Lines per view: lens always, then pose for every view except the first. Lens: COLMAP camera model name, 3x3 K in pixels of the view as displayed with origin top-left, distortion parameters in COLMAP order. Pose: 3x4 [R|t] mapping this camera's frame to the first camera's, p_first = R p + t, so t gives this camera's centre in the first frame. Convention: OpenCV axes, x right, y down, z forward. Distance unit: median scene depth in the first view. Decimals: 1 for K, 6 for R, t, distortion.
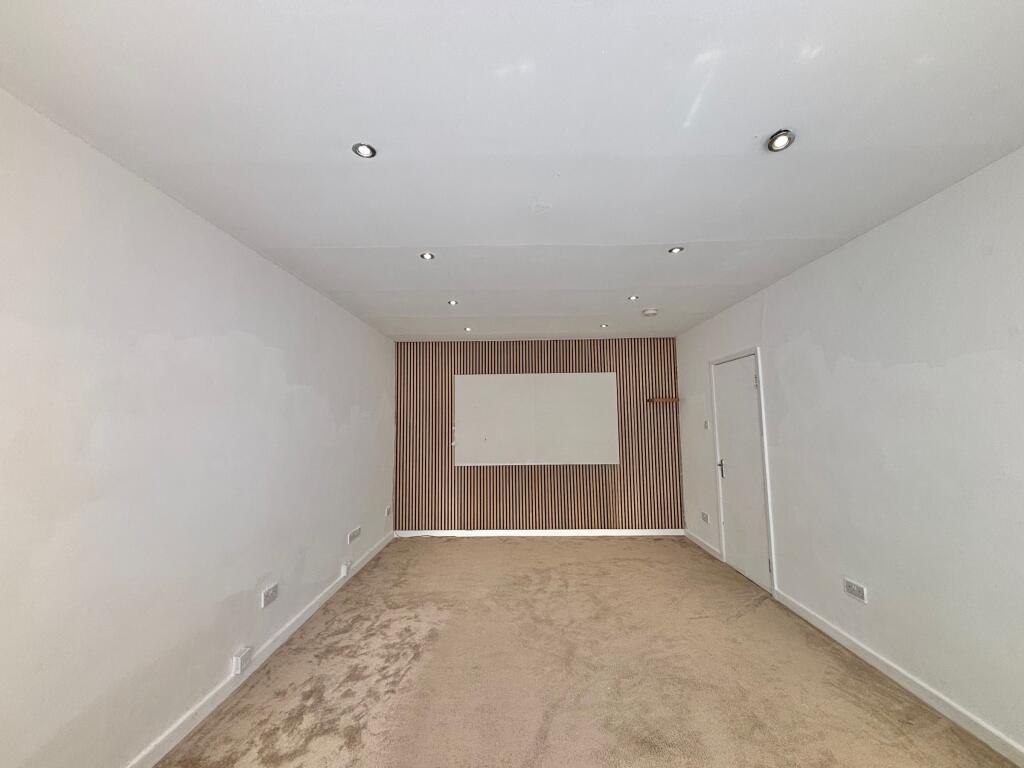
lens RADIAL K [[412.9, 0, 510.6], [0, 412.9, 380.7], [0, 0, 1]] dist [0.001637, 0.001665]
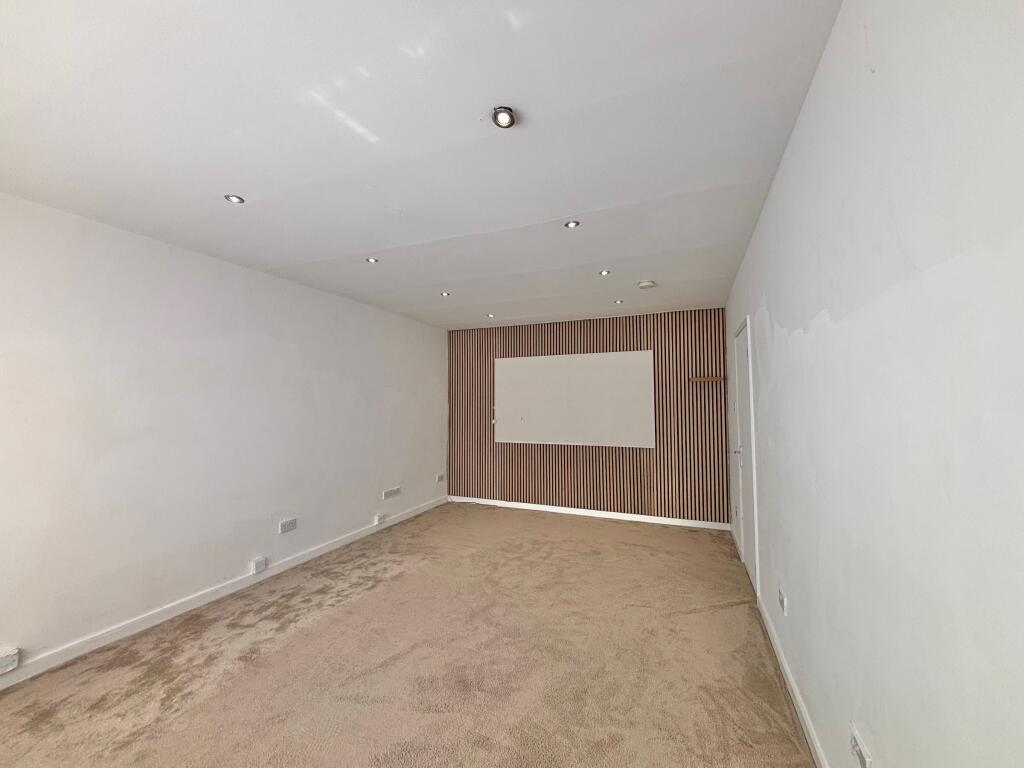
lens RADIAL K [[412.9, 0, 509.0], [0, 412.9, 384.7], [0, 0, 1]] dist [0.001637, 0.001665]
pose [[0.927790, -0.007940, -0.373019, 0.317683], [0.028404, 0.998375, 0.049399, 0.002709], [0.372021, -0.056427, 0.926508, 0.015951]]
